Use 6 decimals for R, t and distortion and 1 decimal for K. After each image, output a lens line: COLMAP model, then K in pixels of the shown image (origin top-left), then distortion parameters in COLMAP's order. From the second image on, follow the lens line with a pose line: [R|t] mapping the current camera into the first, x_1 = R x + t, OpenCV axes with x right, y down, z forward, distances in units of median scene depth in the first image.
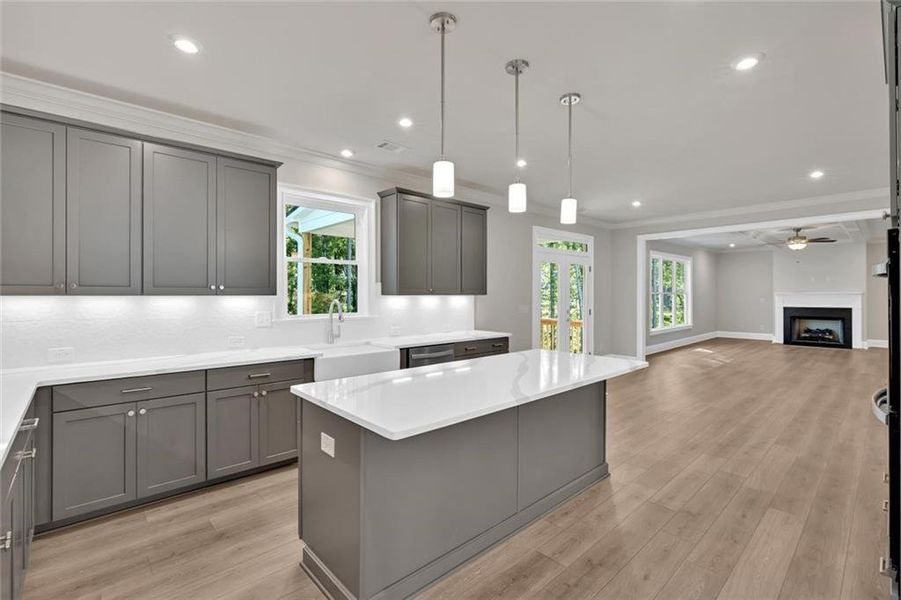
lens RADIAL K [[410.4, 0, 440.9], [0, 410.4, 294.8], [0, 0, 1]] dist [-0.002667, -0.000521]
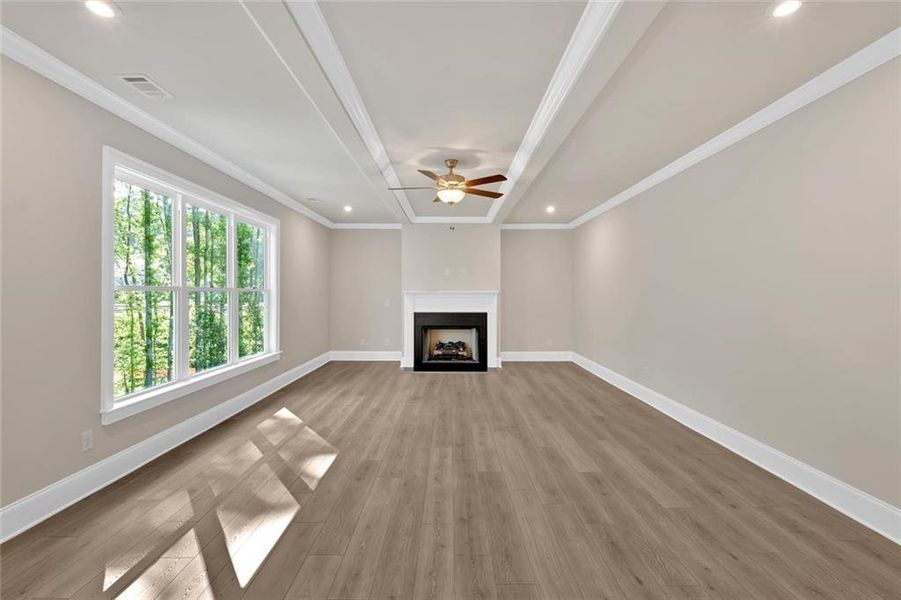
lens RADIAL K [[410.4, 0, 456.6], [0, 410.4, 294.7], [0, 0, 1]] dist [-0.002667, -0.000521]
pose [[0.661007, 0.003370, 0.750372, 0.420252], [-0.003427, 0.999993, -0.001472, 0.001830], [-0.750372, -0.001598, 0.661014, 0.557702]]
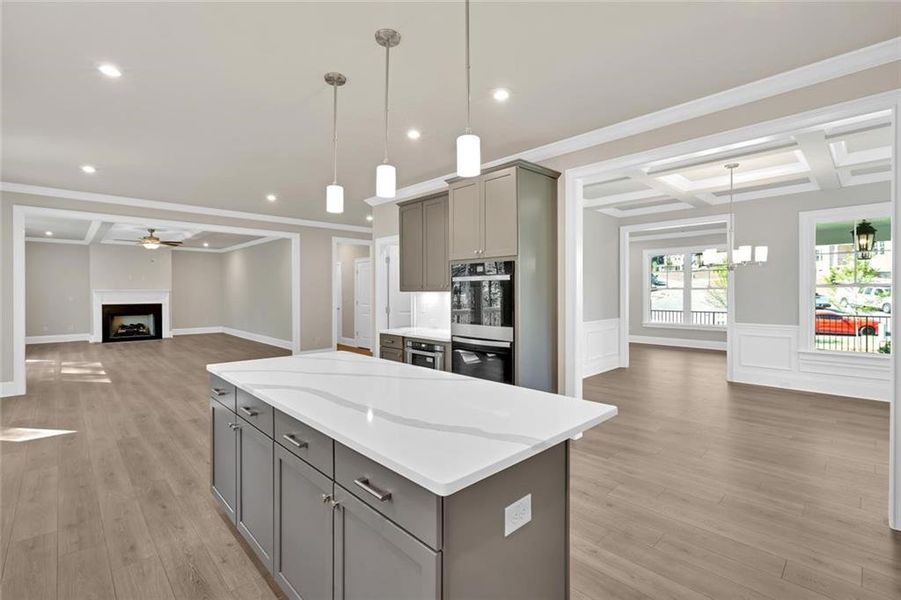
lens RADIAL K [[410.4, 0, 451.6], [0, 410.4, 294.2], [0, 0, 1]] dist [-0.002667, -0.000521]
pose [[-0.024569, -0.004210, 0.999689, -0.173237], [-0.000450, 0.999991, 0.004201, 0.000813], [-0.999698, -0.000347, -0.024571, 0.210141]]
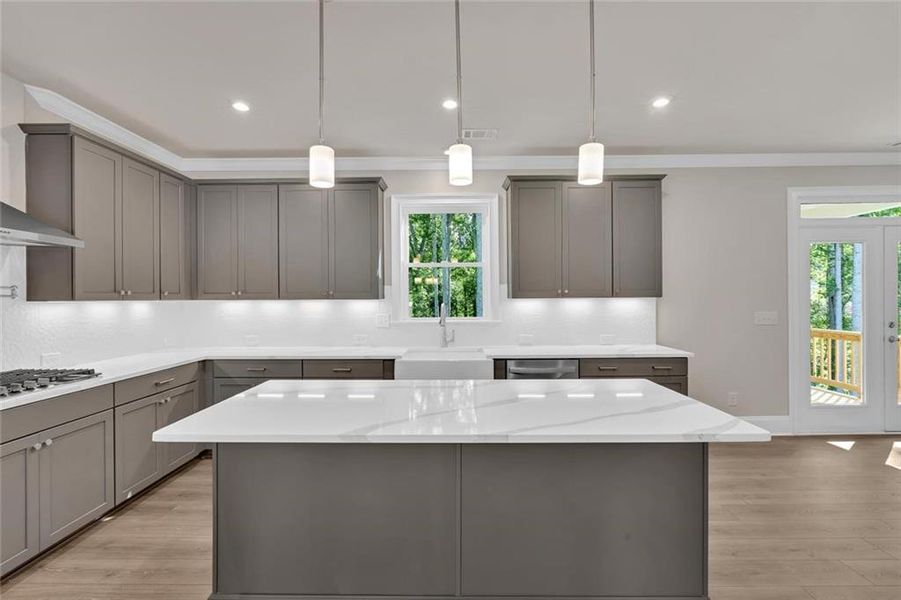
lens RADIAL K [[410.4, 0, 457.8], [0, 410.4, 297.7], [0, 0, 1]] dist [-0.002667, -0.000521]
pose [[0.732641, -0.005793, -0.680590, 0.069810], [0.006330, 0.999979, -0.001697, 0.000090], [0.680586, -0.003065, 0.732662, 0.046756]]
